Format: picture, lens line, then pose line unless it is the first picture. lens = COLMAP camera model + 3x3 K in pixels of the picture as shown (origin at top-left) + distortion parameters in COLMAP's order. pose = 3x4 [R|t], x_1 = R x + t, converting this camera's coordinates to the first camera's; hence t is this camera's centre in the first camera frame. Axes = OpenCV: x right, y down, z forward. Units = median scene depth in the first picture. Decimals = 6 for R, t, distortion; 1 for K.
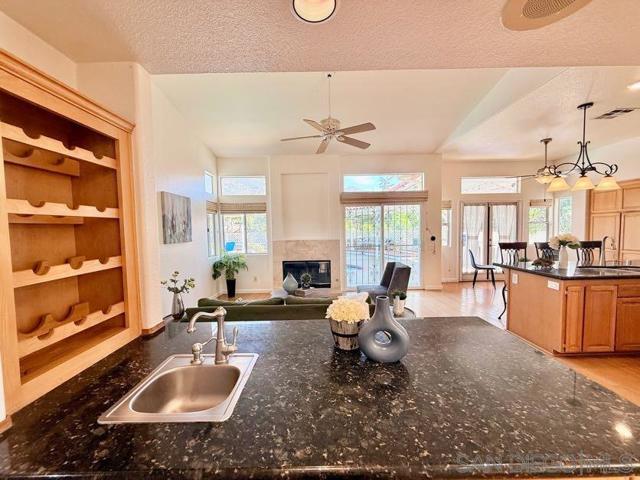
lens RADIAL K [[255.1, 0, 318.3], [0, 255.1, 240.9], [0, 0, 1]] dist [-0.000582, -0.000006]
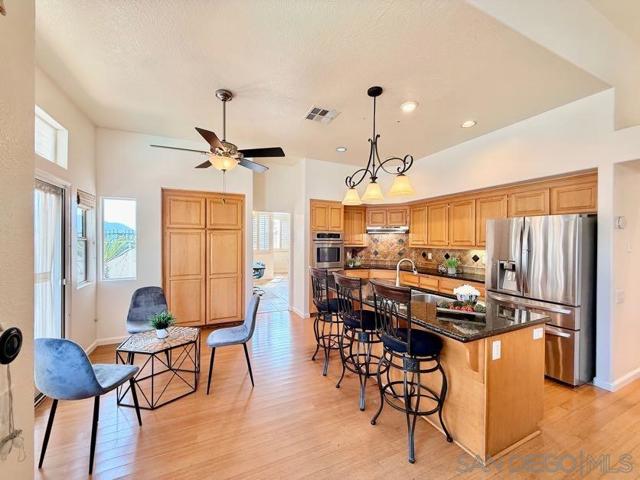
lens RADIAL K [[255.3, 0, 317.0], [0, 255.3, 239.1], [0, 0, 1]] dist [0.000392, -0.000034]
pose [[-0.414456, 0.016684, 0.909916, 0.260152], [0.047209, 0.998880, 0.003188, -0.058978], [-0.908844, 0.044277, -0.414780, 0.908343]]
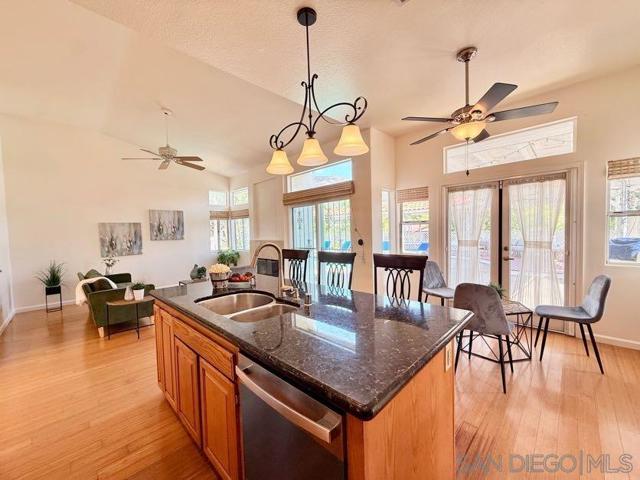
lens RADIAL K [[255.3, 0, 317.0], [0, 255.3, 239.1], [0, 0, 1]] dist [0.000392, -0.000034]
pose [[0.703904, 0.020335, -0.710004, 0.898985], [-0.023049, 0.999718, 0.005781, -0.020520], [0.709921, 0.012295, 0.704174, 0.375728]]
